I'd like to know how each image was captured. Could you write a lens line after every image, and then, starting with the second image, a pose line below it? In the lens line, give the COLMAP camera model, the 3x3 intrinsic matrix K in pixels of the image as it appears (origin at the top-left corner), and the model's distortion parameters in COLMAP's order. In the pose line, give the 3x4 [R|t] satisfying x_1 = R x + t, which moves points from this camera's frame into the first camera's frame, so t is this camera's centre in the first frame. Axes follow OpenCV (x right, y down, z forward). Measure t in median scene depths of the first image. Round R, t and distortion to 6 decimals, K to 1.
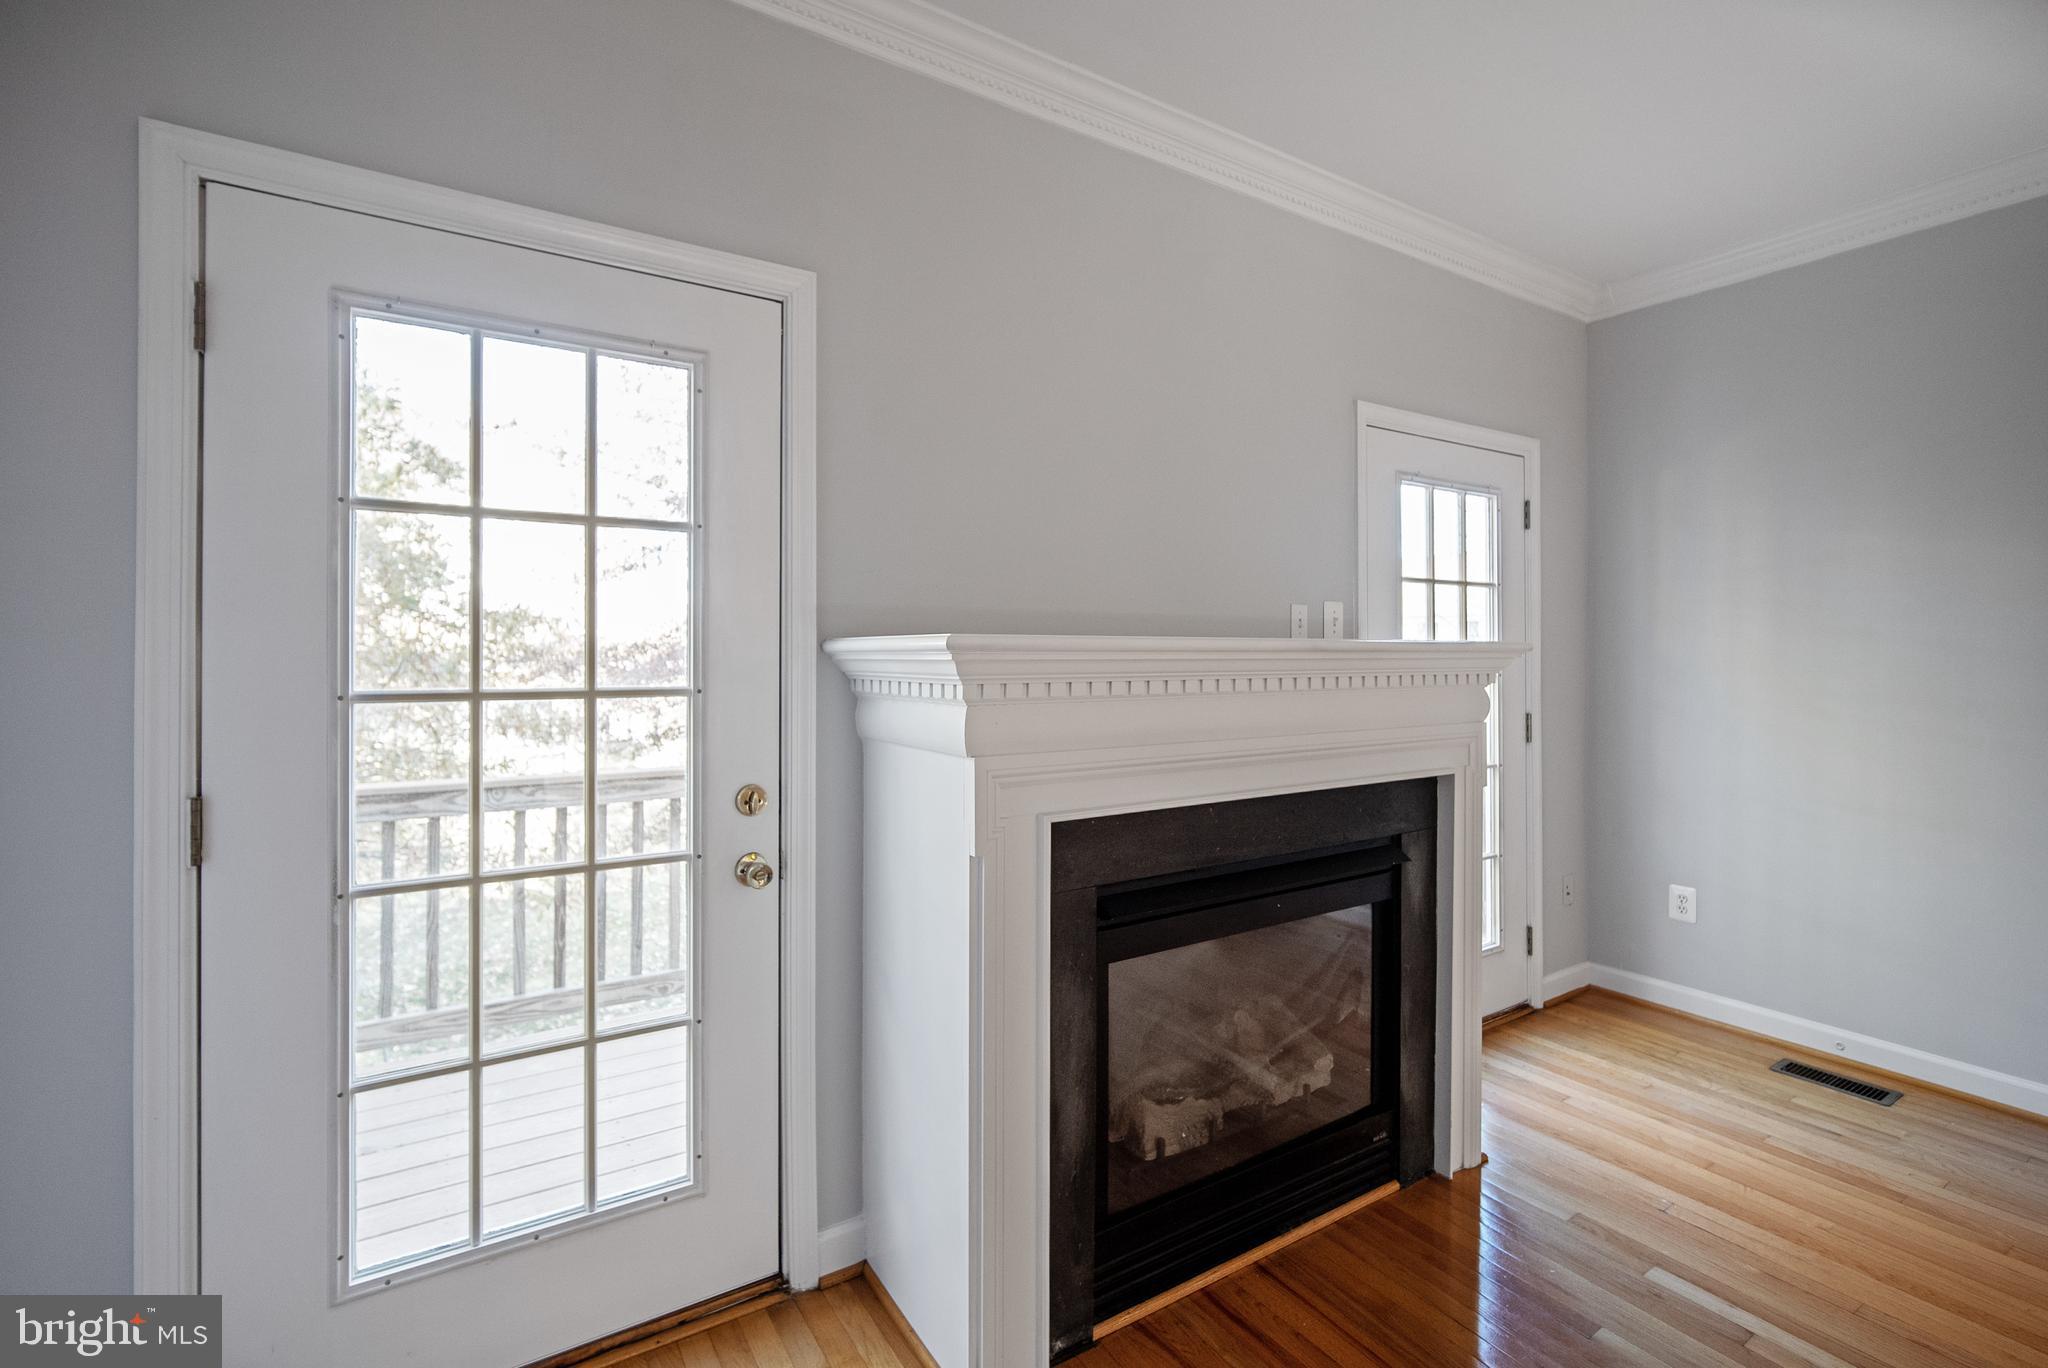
lens RADIAL K [[928.3, 0, 1032.0], [0, 928.3, 661.6], [0, 0, 1]] dist [-0.014673, 0.000287]
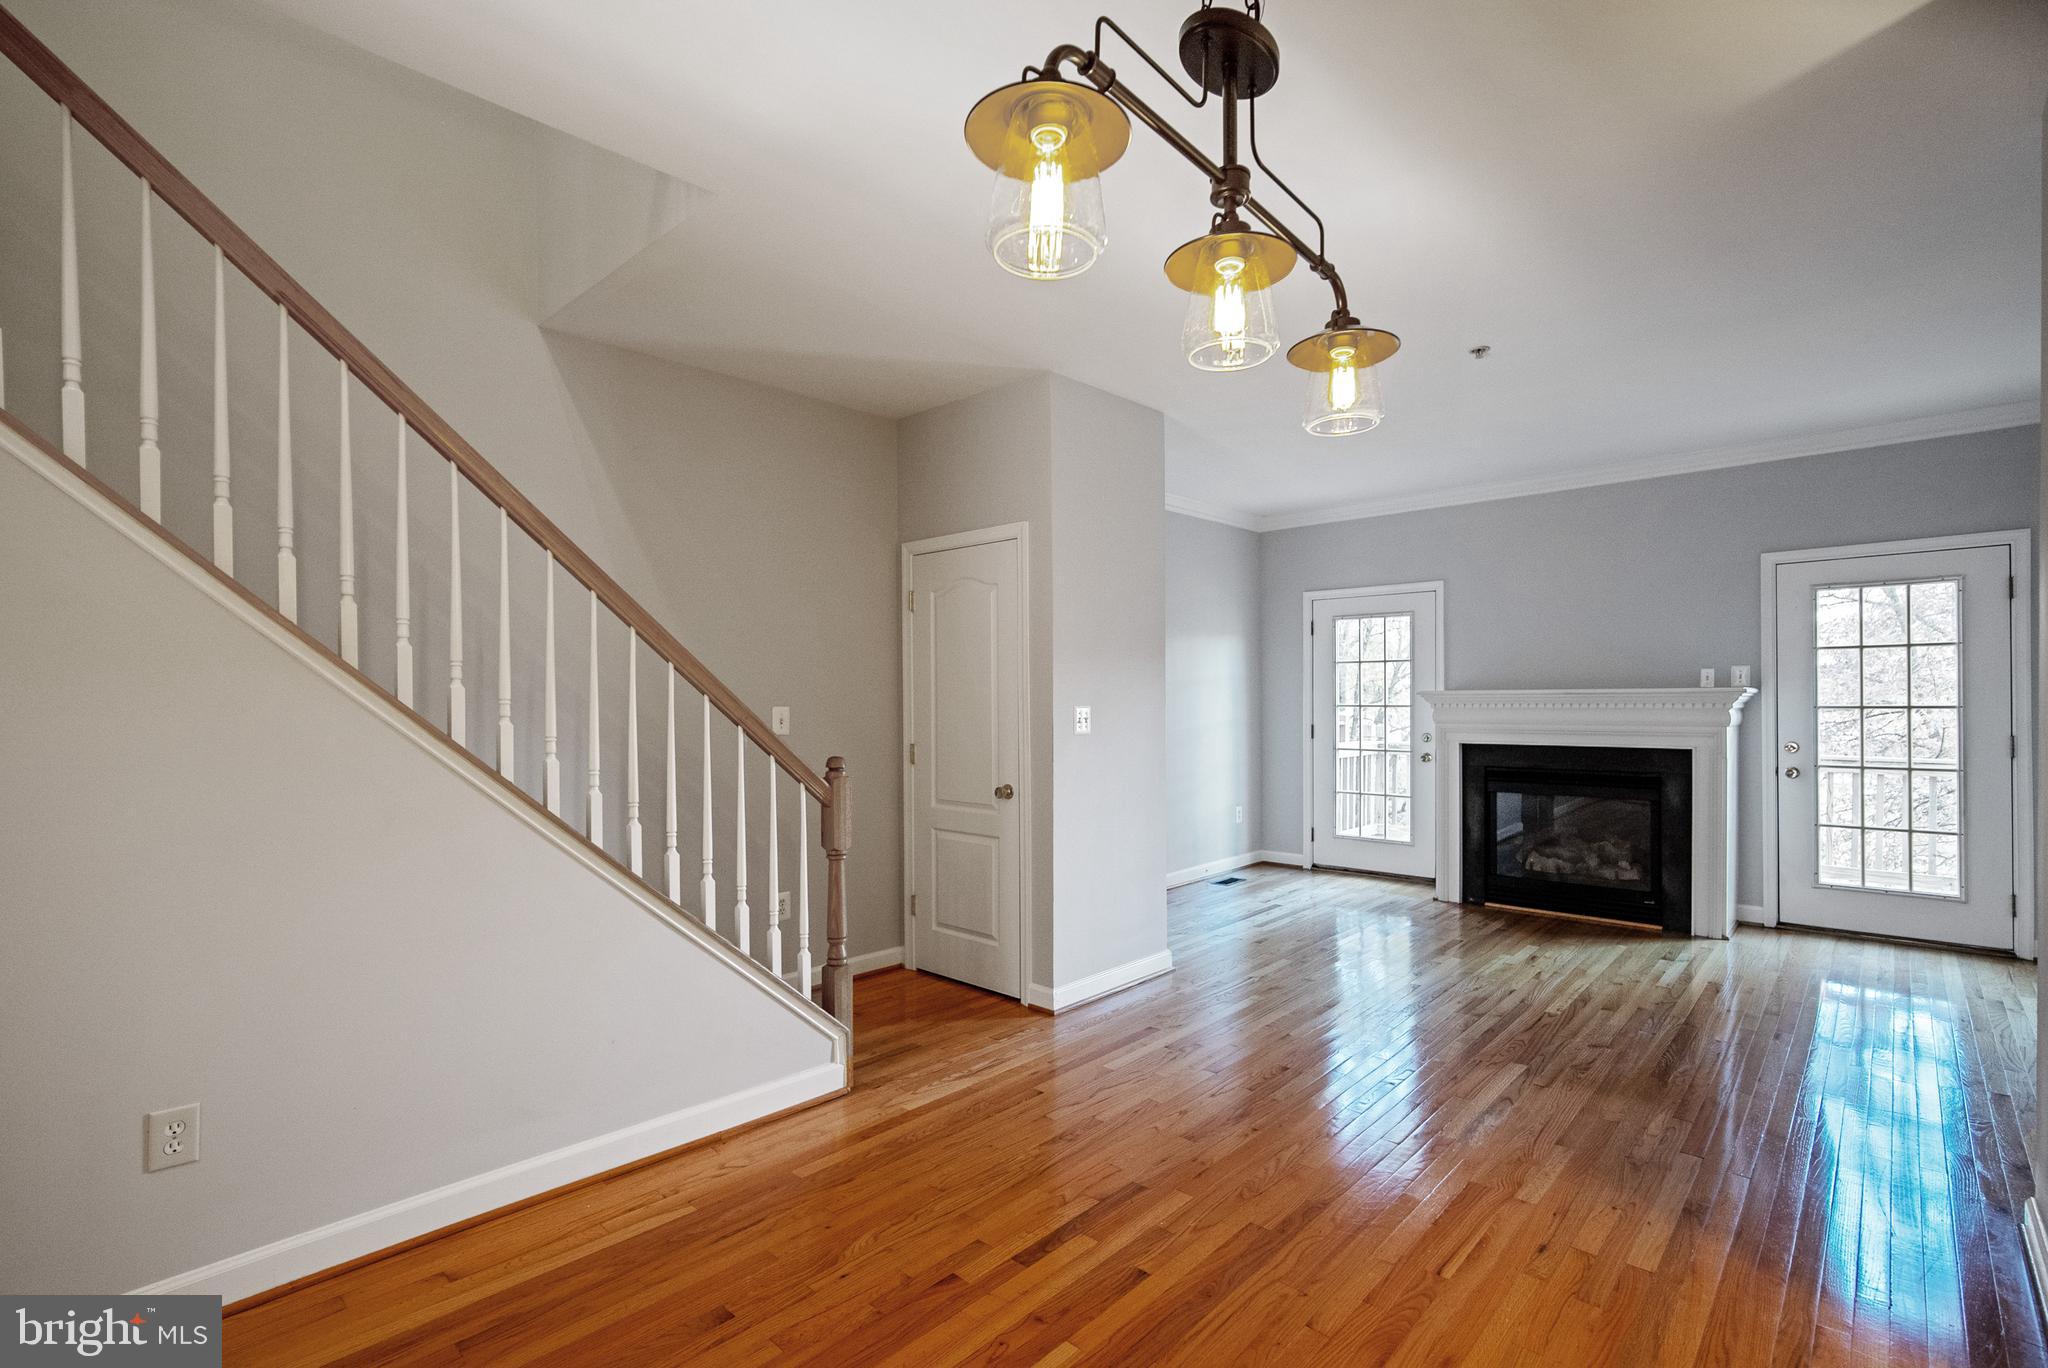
lens RADIAL K [[928.3, 0, 1034.6], [0, 928.3, 696.0], [0, 0, 1]] dist [-0.014673, 0.000287]
pose [[0.248868, 0.000901, -0.968537, 2.660749], [0.000291, 0.999999, 0.001005, -0.010173], [0.968537, -0.000532, 0.248867, -1.267691]]
